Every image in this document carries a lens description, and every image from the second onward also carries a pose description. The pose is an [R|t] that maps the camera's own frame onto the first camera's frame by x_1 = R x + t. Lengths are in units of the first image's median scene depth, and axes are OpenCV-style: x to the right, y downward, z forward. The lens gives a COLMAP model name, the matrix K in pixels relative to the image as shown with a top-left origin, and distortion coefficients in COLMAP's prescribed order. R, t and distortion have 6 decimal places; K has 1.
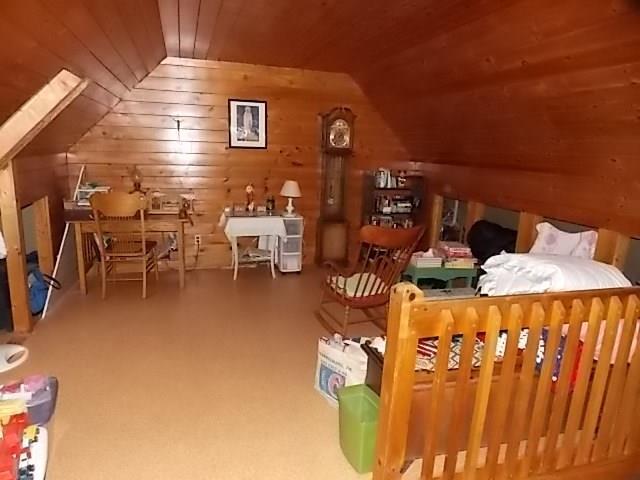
lens RADIAL K [[421.9, 0, 320.0], [0, 421.9, 240.0], [0, 0, 1]] dist [-0.000367, -0.002735]
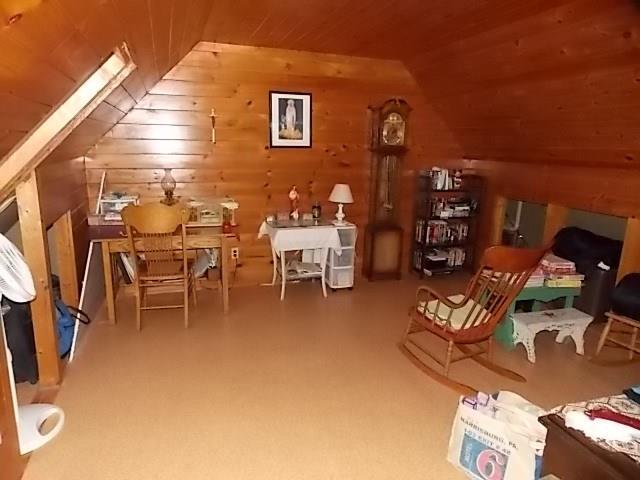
lens RADIAL K [[426.6, 0, 320.0], [0, 426.6, 240.0], [0, 0, 1]] dist [0.002230, -0.002145]
pose [[0.999683, -0.019379, 0.016055, -0.139799], [0.019260, 0.999786, 0.007501, -0.035108], [-0.016197, -0.007189, 0.999843, 0.127181]]
